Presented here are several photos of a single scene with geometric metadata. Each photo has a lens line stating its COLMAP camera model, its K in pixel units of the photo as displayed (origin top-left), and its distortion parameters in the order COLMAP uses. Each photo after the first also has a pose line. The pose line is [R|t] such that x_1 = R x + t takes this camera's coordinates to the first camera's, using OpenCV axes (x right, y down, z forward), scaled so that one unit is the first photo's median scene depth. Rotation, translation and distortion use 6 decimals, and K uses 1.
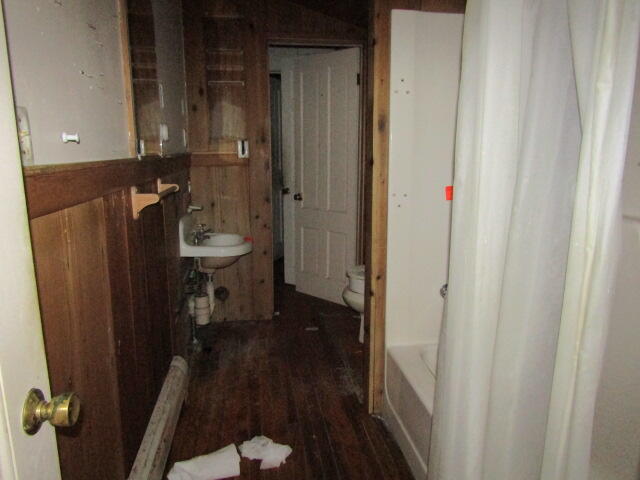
lens RADIAL K [[454.8, 0, 322.4], [0, 454.8, 234.3], [0, 0, 1]] dist [-0.009789, 0.002612]
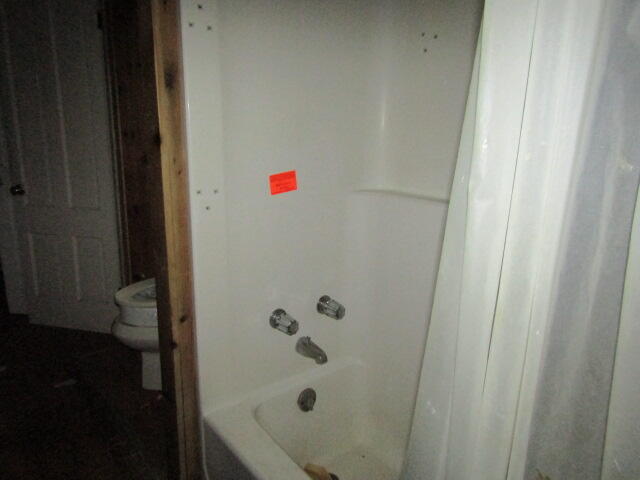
lens RADIAL K [[454.8, 0, 323.0], [0, 454.8, 237.2], [0, 0, 1]] dist [-0.009789, 0.002612]
pose [[0.856849, -0.099841, 0.505808, -0.013839], [0.071724, 0.994614, 0.074823, -0.035801], [-0.510554, -0.027833, 0.859395, 0.219490]]
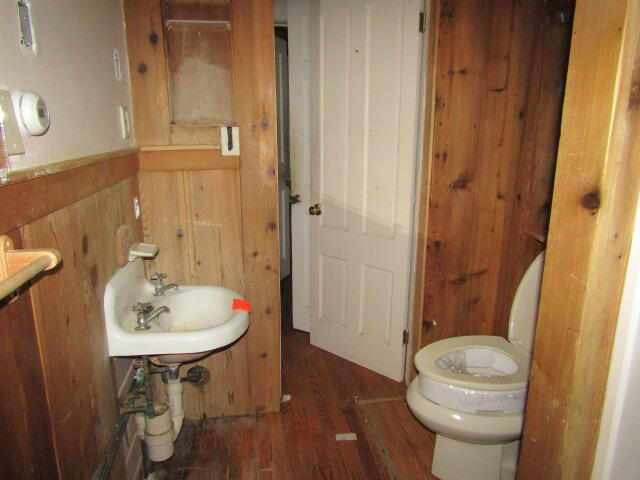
lens RADIAL K [[454.8, 0, 320.1], [0, 454.8, 237.7], [0, 0, 1]] dist [-0.009789, 0.002612]
pose [[0.999937, -0.001600, 0.011129, -0.065070], [0.001017, 0.998640, 0.052124, -0.092937], [-0.011197, -0.052109, 0.998579, 0.406406]]
